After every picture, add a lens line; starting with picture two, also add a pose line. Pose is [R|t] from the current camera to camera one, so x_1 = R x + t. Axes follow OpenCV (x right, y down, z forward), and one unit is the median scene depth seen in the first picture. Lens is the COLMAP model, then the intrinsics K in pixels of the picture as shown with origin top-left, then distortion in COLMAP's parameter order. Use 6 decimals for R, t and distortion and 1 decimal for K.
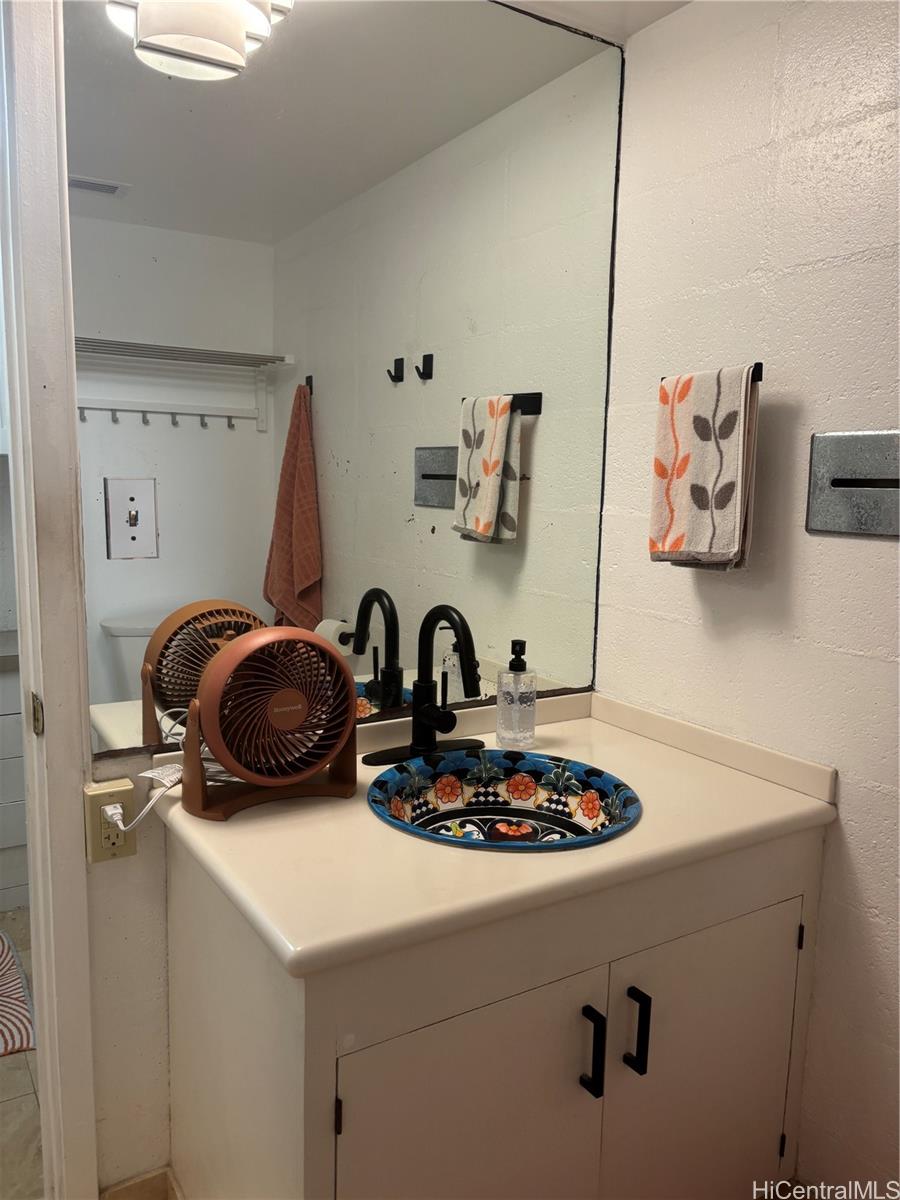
lens RADIAL K [[903.9, 0, 450.5], [0, 903.9, 603.0], [0, 0, 1]] dist [0.042497, -0.054797]
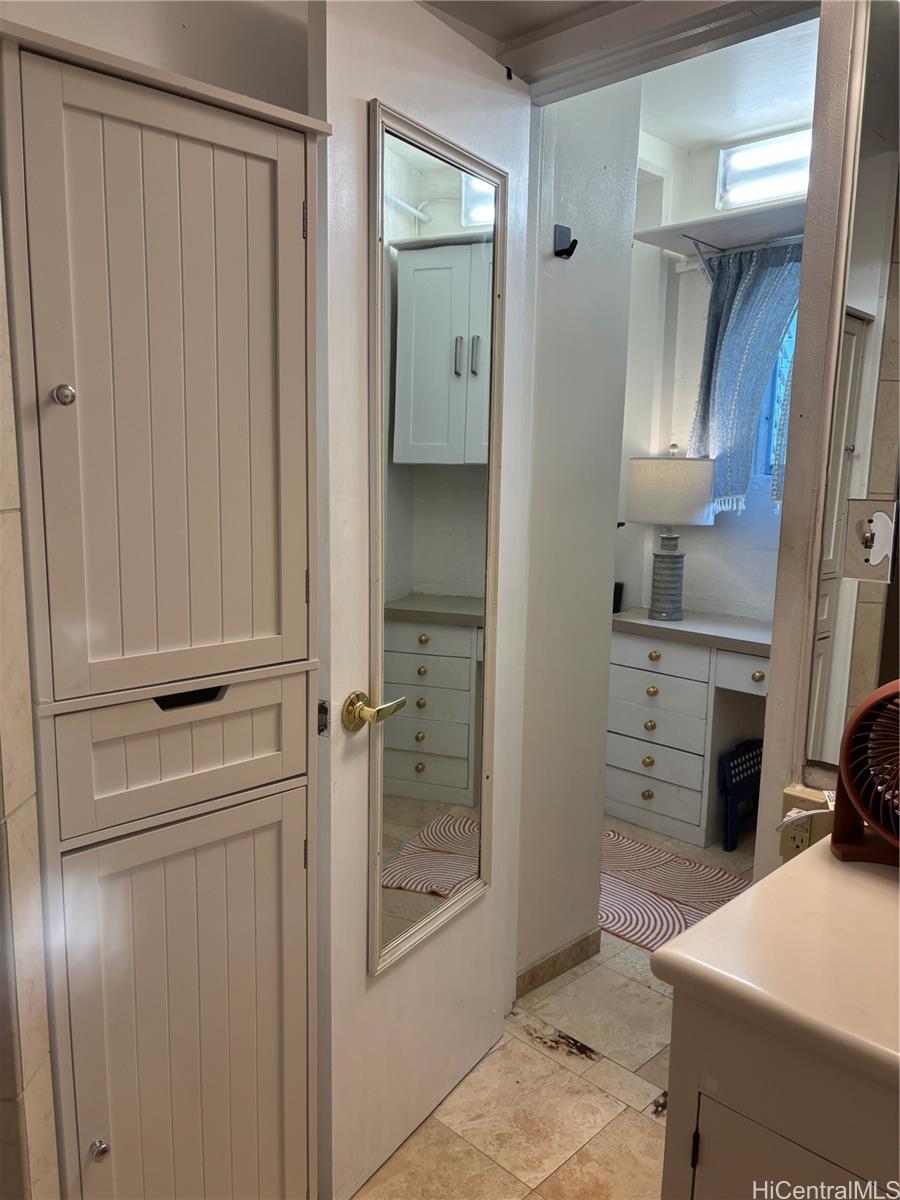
lens RADIAL K [[903.9, 0, 450.8], [0, 903.9, 597.5], [0, 0, 1]] dist [0.042497, -0.054797]
pose [[0.251977, 0.134391, -0.958356, 0.497591], [-0.156384, 0.982949, 0.096722, -0.056712], [0.955014, 0.125500, 0.268698, 0.303572]]
